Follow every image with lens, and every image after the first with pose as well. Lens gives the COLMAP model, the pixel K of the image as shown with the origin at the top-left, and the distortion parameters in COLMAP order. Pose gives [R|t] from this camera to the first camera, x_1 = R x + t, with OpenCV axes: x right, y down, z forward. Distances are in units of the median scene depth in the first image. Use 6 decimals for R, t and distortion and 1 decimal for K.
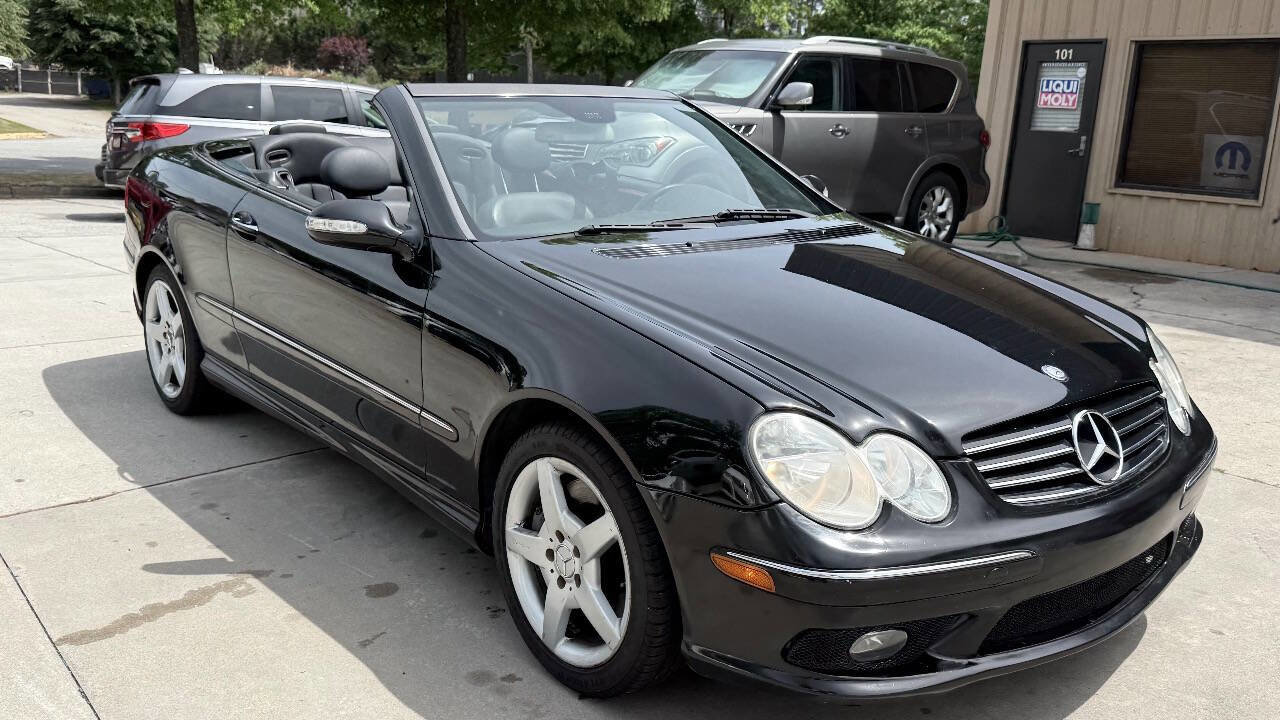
lens RADIAL K [[1136.2, 0, 638.8], [0, 1136.2, 369.4], [0, 0, 1]] dist [0.162848, -0.323139]
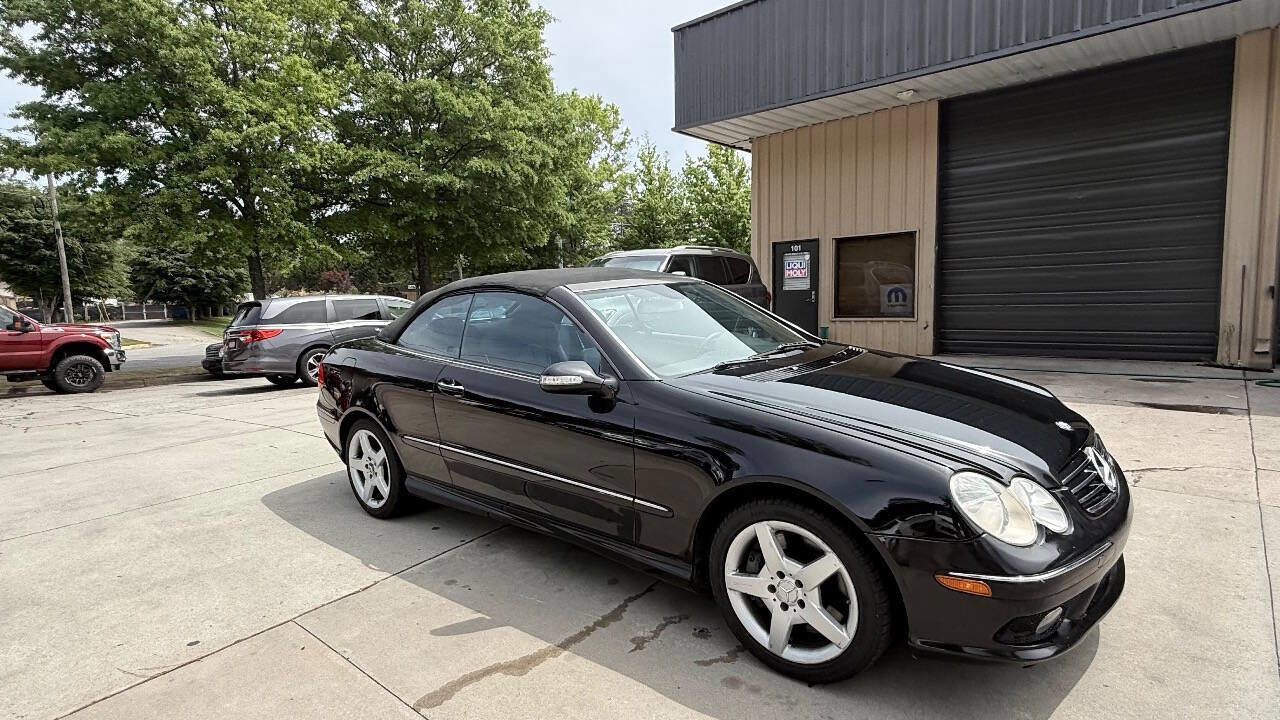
lens RADIAL K [[669.1, 0, 629.6], [0, 669.1, 363.6], [0, 0, 1]] dist [0.002681, -0.000706]
pose [[0.981735, -0.097300, 0.163493, -0.111308], [0.115819, 0.987401, -0.107825, -0.015103], [-0.150942, 0.124791, 0.980634, 0.046678]]
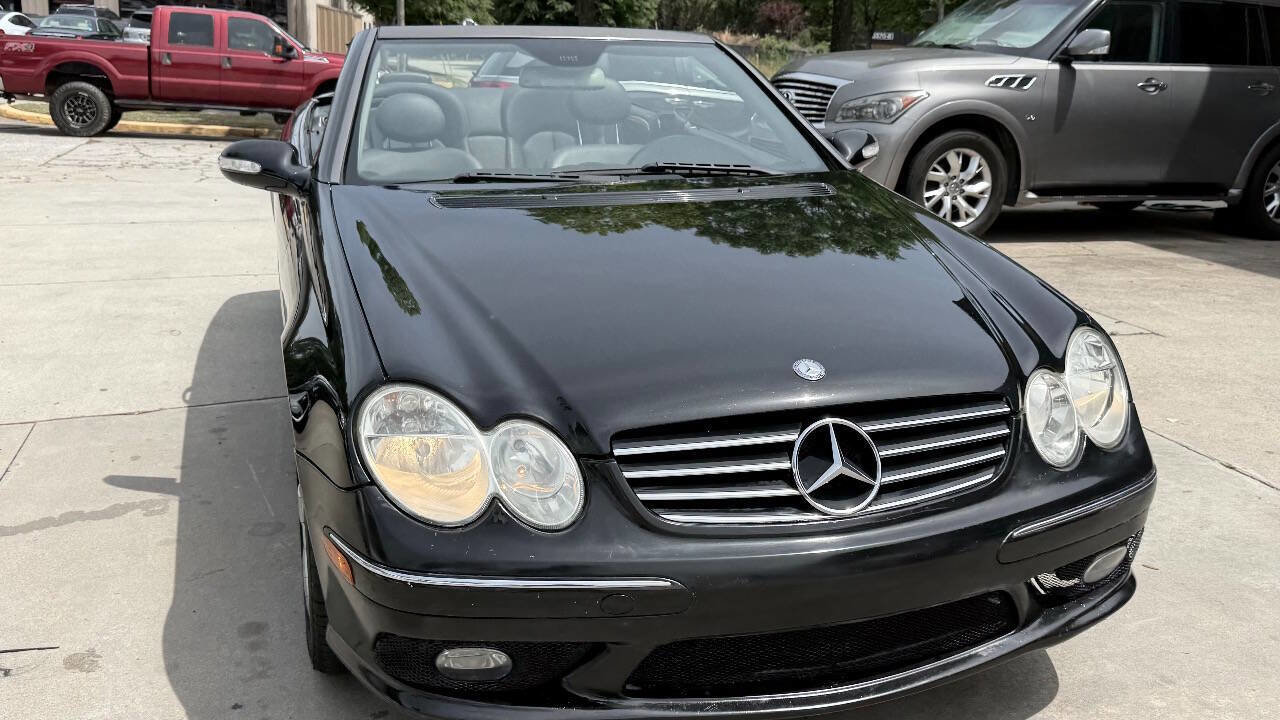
lens RADIAL K [[1144.6, 0, 636.3], [0, 1144.6, 360.2], [0, 0, 1]] dist [0.065130, -0.067756]
pose [[0.931076, 0.086641, -0.354387, 0.153487], [-0.078478, 0.996215, 0.037373, -0.006901], [0.356284, -0.006986, 0.934352, 0.061629]]
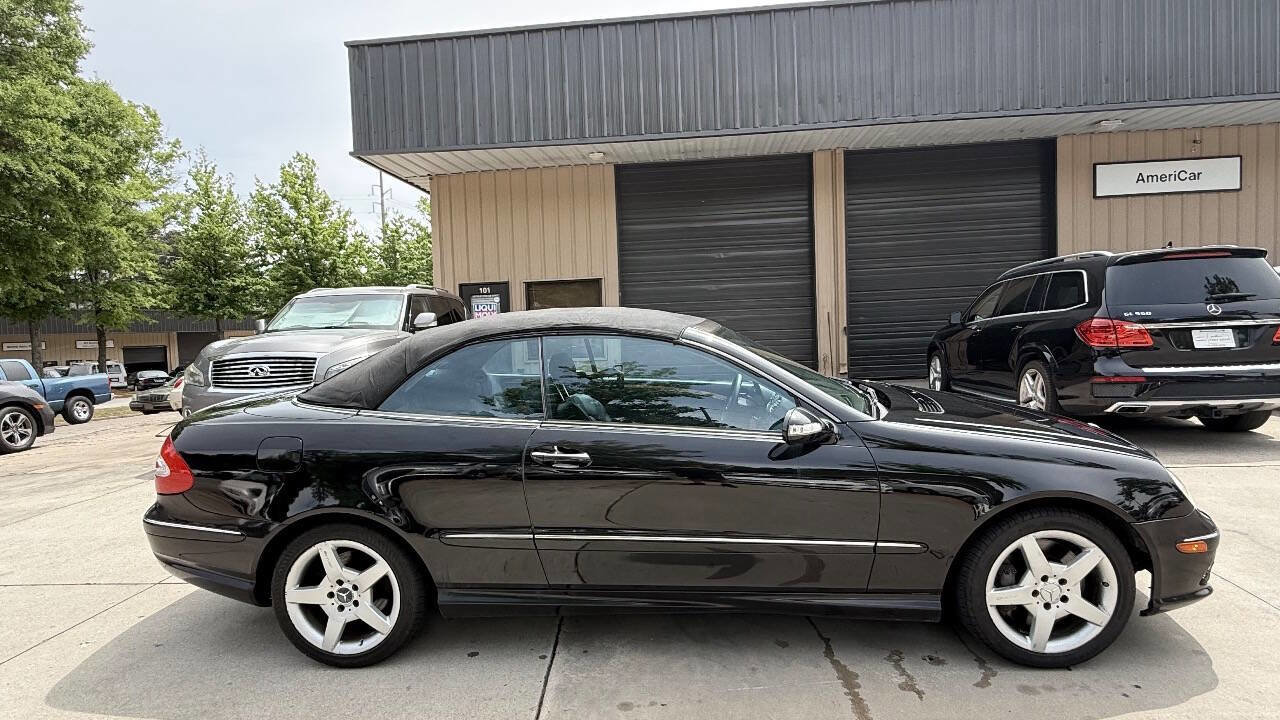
lens RADIAL K [[669.1, 0, 636.7], [0, 669.1, 362.0], [0, 0, 1]] dist [0.002681, -0.000706]
pose [[0.679163, -0.117497, 0.724522, -0.339475], [0.229112, 0.971719, -0.057183, -0.071235], [-0.697313, 0.204833, 0.686876, 0.203332]]
